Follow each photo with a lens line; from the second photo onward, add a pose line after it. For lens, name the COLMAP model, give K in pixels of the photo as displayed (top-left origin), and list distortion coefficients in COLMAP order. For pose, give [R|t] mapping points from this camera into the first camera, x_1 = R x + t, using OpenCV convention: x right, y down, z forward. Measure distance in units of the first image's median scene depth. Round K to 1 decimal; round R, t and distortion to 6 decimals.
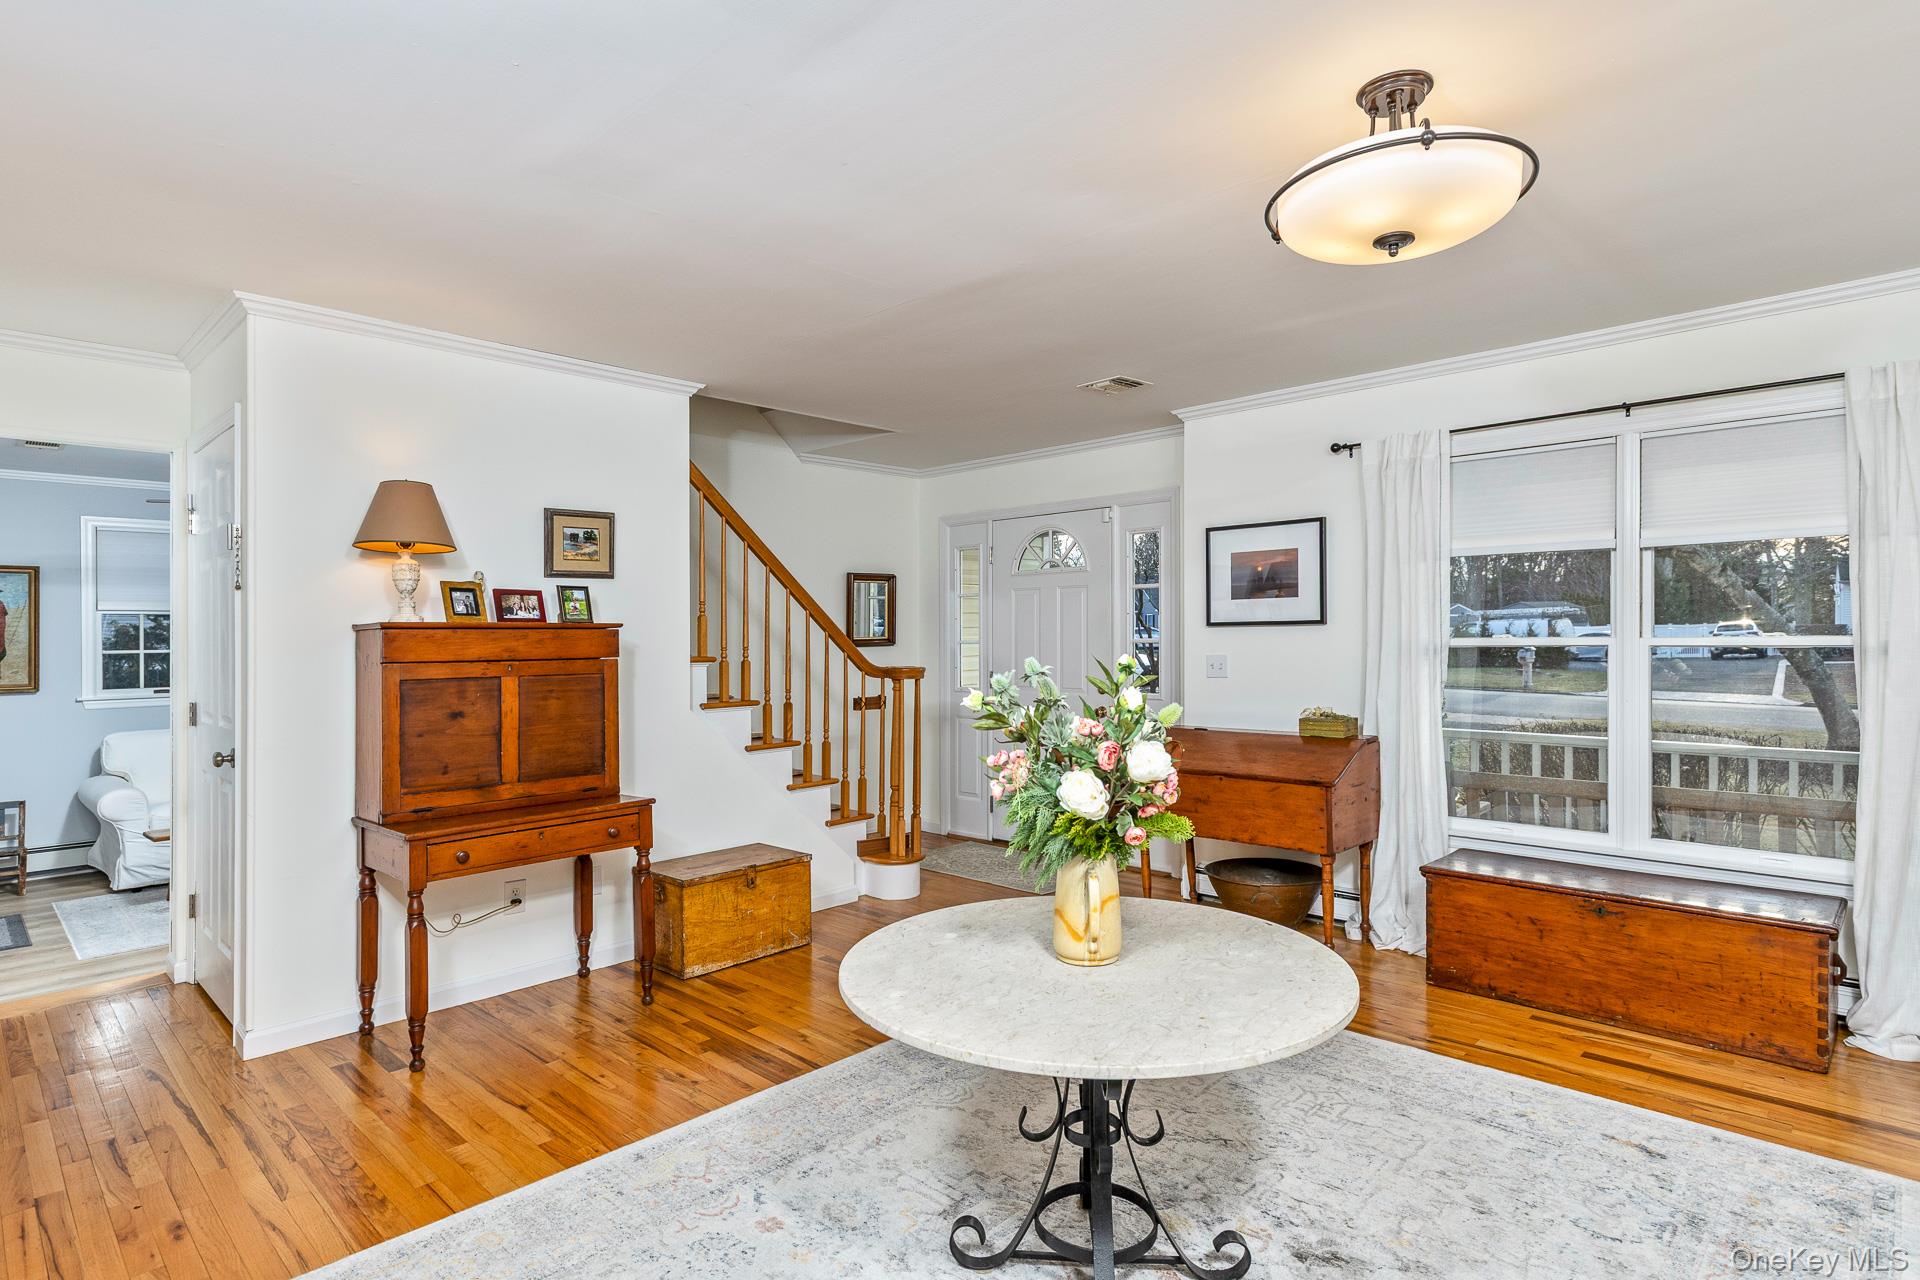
lens RADIAL K [[988.3, 0, 961.5], [0, 988.3, 650.5], [0, 0, 1]] dist [0.000661, 0.000054]
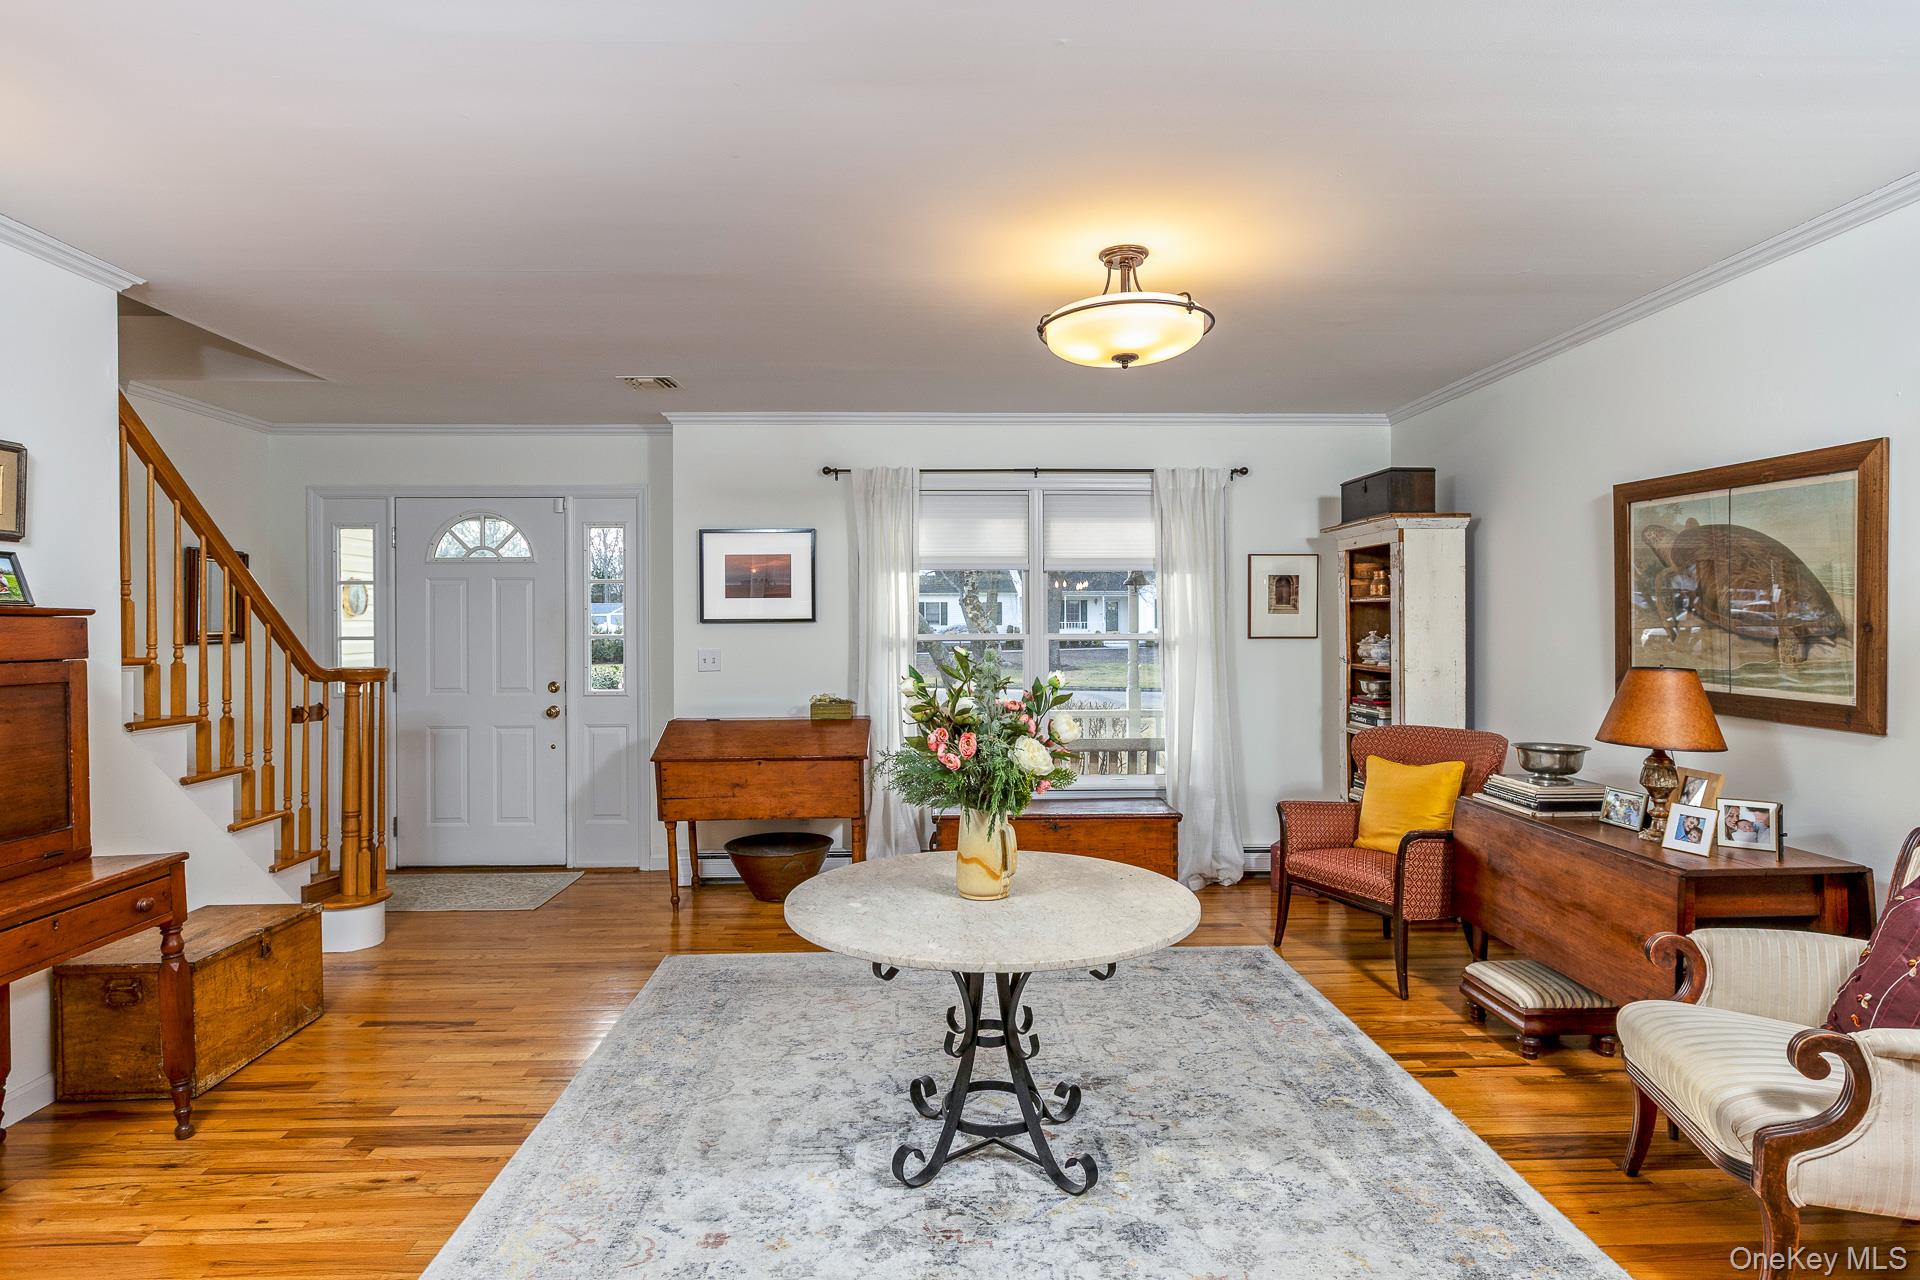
lens RADIAL K [[988.3, 0, 958.7], [0, 988.3, 635.1], [0, 0, 1]] dist [0.000661, 0.000054]
pose [[0.711353, 0.002573, 0.702831, -0.365573], [0.006199, 0.999931, -0.009935, 0.000931], [-0.702808, 0.011424, 0.711288, 0.072702]]
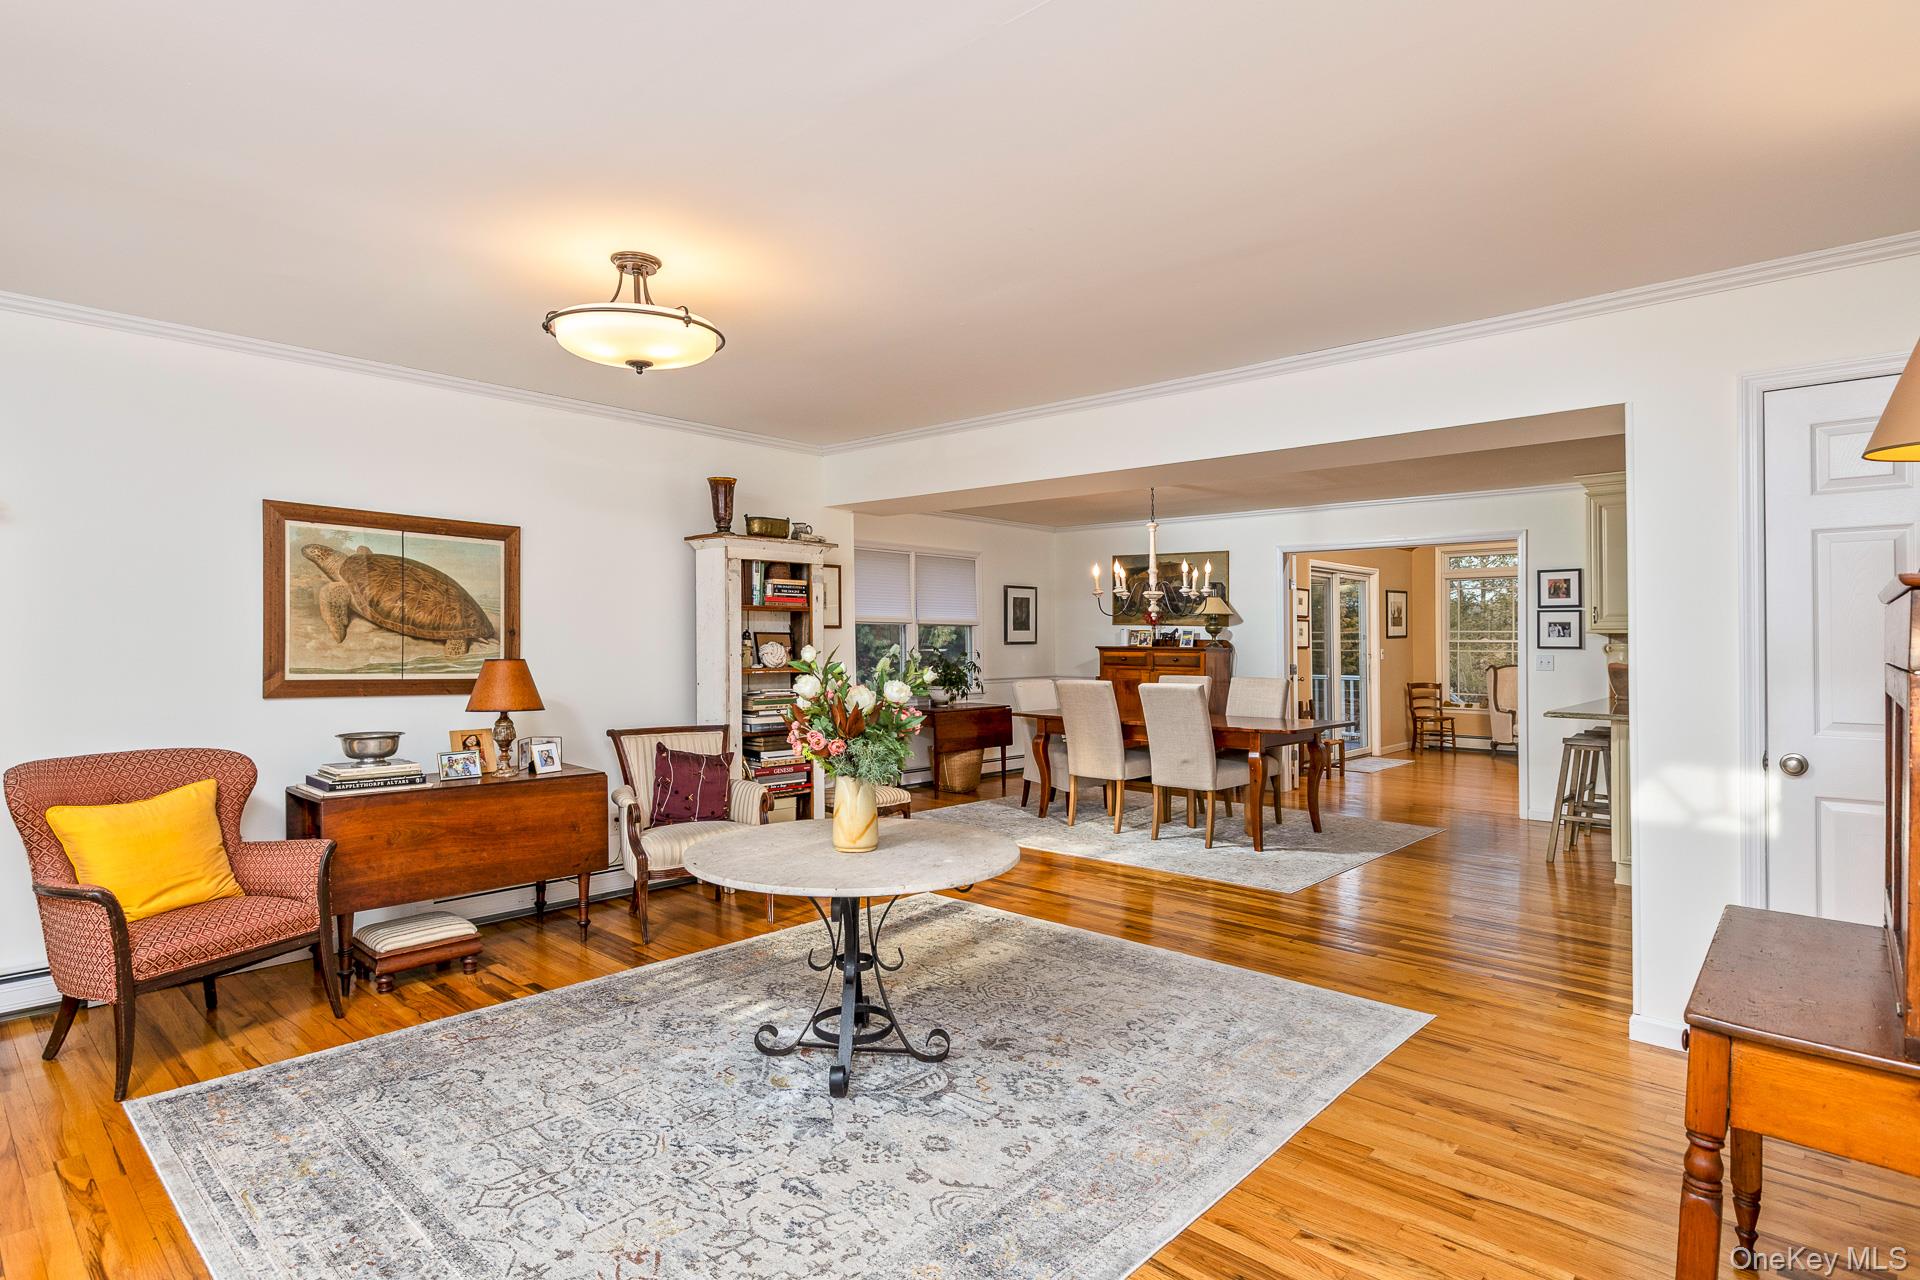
lens RADIAL K [[988.3, 0, 966.2], [0, 988.3, 633.4], [0, 0, 1]] dist [0.000661, 0.000054]
pose [[-0.999973, 0.007088, 0.001689, -0.015958], [0.007099, 0.999955, 0.006314, -0.009253], [-0.001644, 0.006326, -0.999979, 1.213242]]
